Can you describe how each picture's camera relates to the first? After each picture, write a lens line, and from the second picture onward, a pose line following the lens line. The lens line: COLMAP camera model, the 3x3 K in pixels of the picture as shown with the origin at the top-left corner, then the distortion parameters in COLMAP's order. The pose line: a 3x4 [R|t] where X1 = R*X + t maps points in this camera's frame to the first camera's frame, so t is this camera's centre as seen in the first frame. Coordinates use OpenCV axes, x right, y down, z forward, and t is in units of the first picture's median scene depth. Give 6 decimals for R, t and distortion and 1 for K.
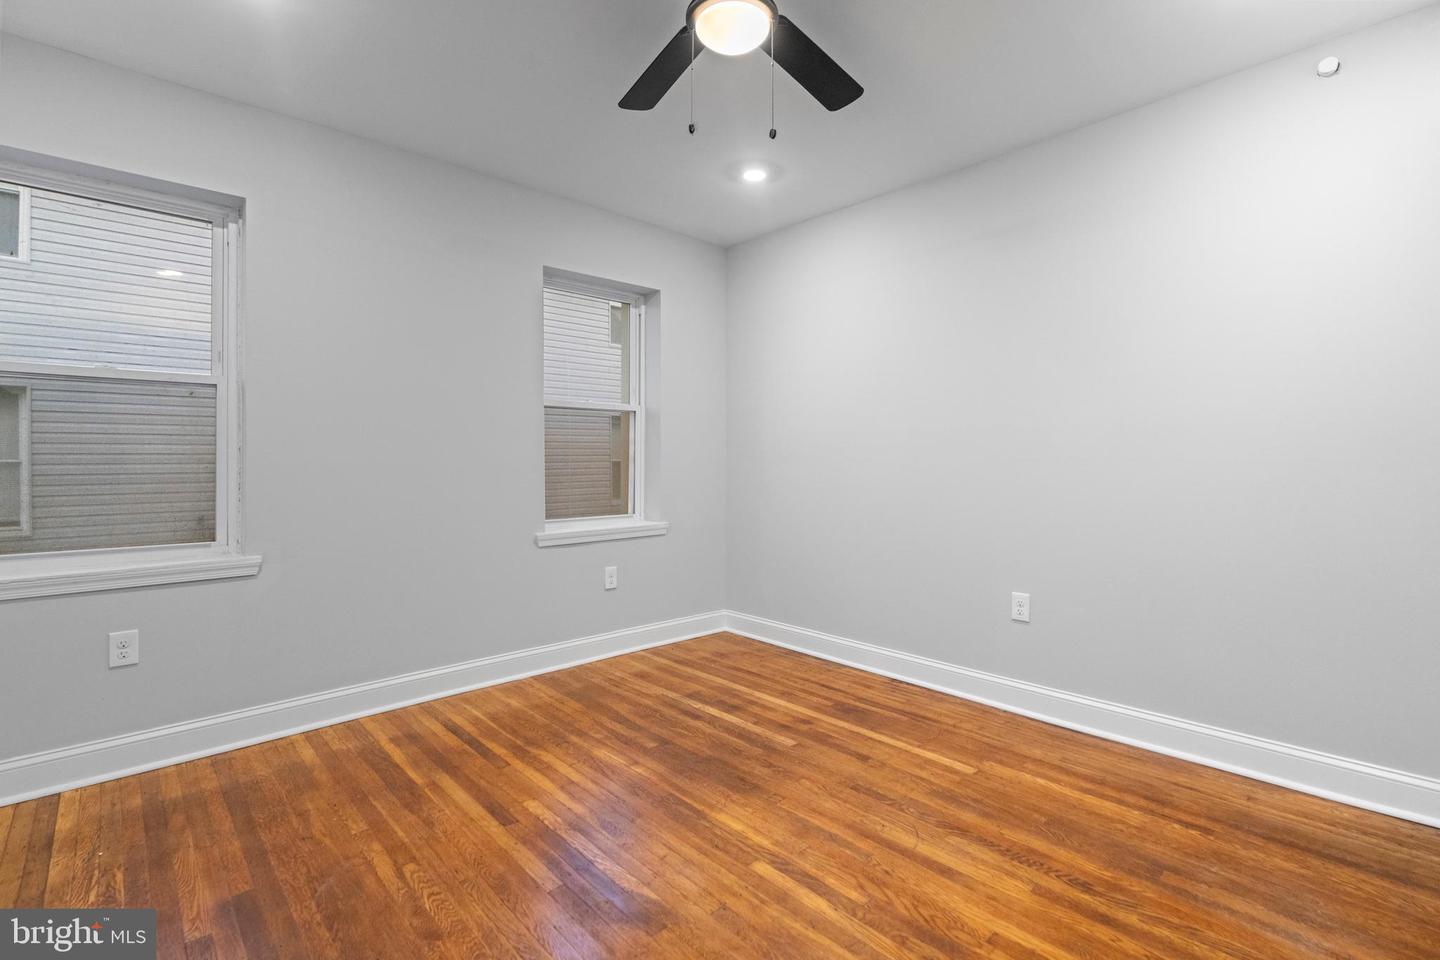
lens RADIAL K [[663.8, 0, 717.9], [0, 663.8, 457.4], [0, 0, 1]] dist [-0.000002, 0.000590]
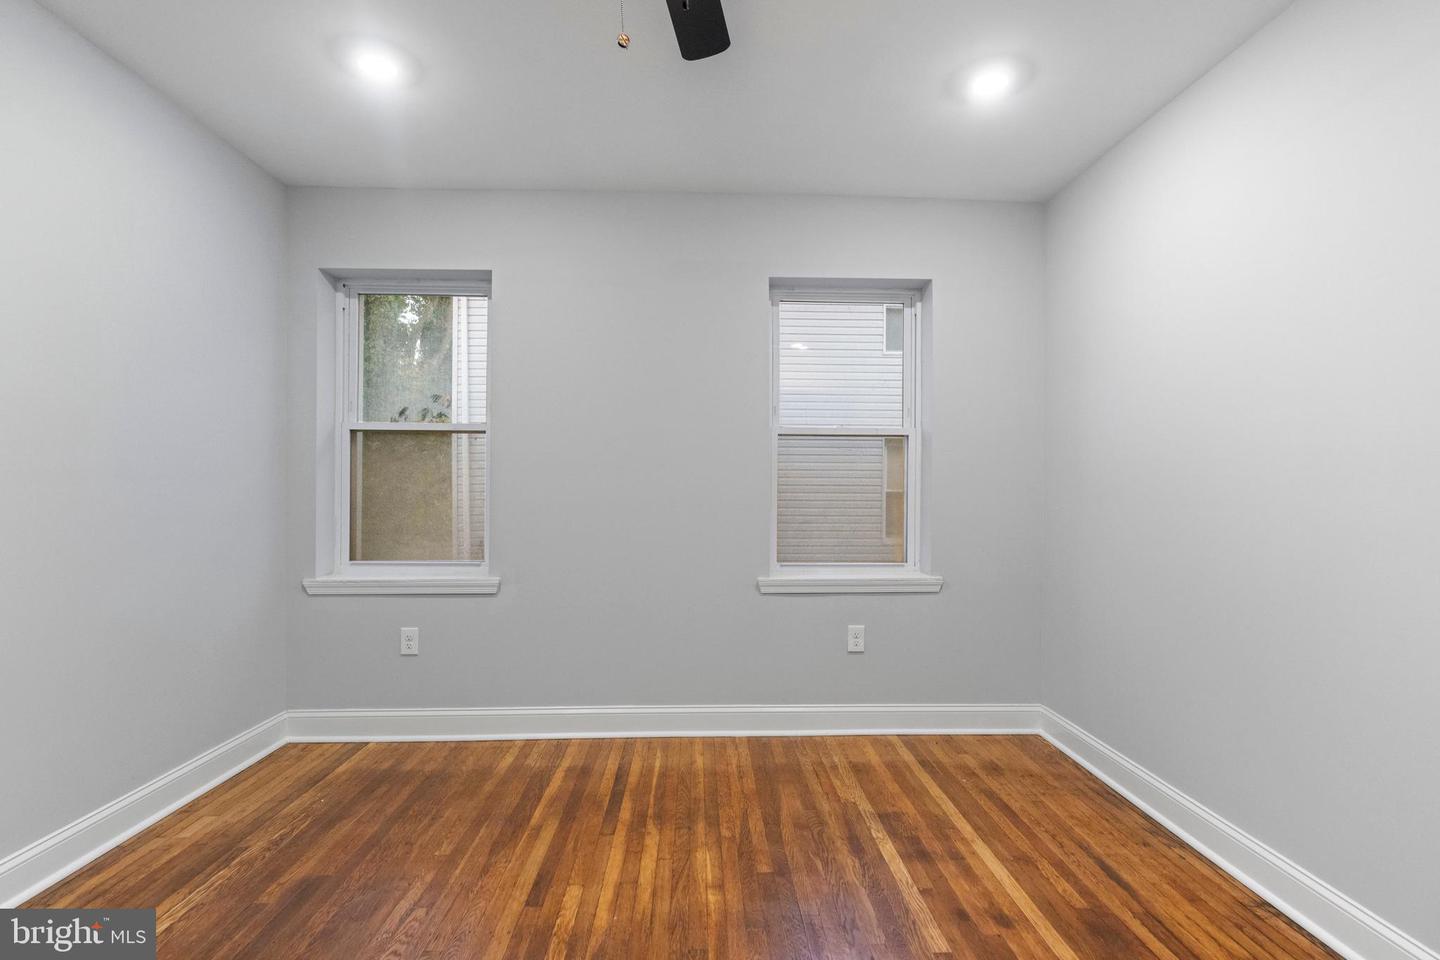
lens RADIAL K [[673.5, 0, 720.0], [0, 673.5, 480.0], [0, 0, 1]] dist [-0.002351, 0.000329]
pose [[0.760568, -0.000933, -0.649258, 0.350670], [-0.002077, 0.999990, -0.003870, -0.017009], [0.649255, 0.004292, 0.760559, 0.346262]]
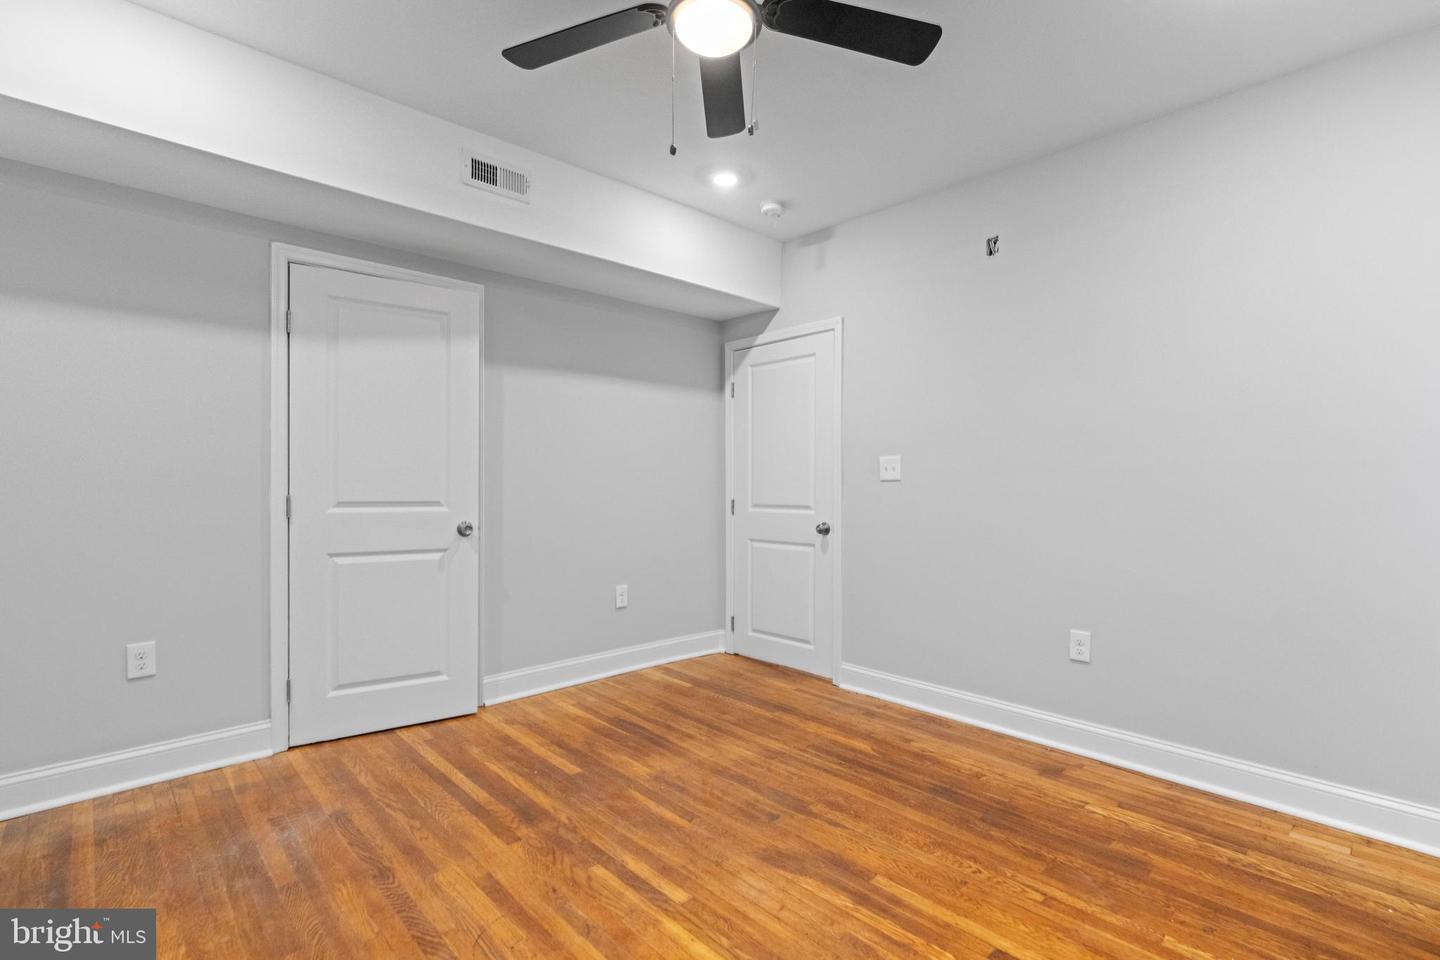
lens RADIAL K [[673.5, 0, 720.0], [0, 673.5, 480.0], [0, 0, 1]] dist [-0.002351, 0.000329]
pose [[-0.999929, -0.007083, -0.009589, 0.012617], [-0.006992, 0.999931, -0.009411, 0.008843], [0.009655, -0.009343, -0.999910, 1.317007]]
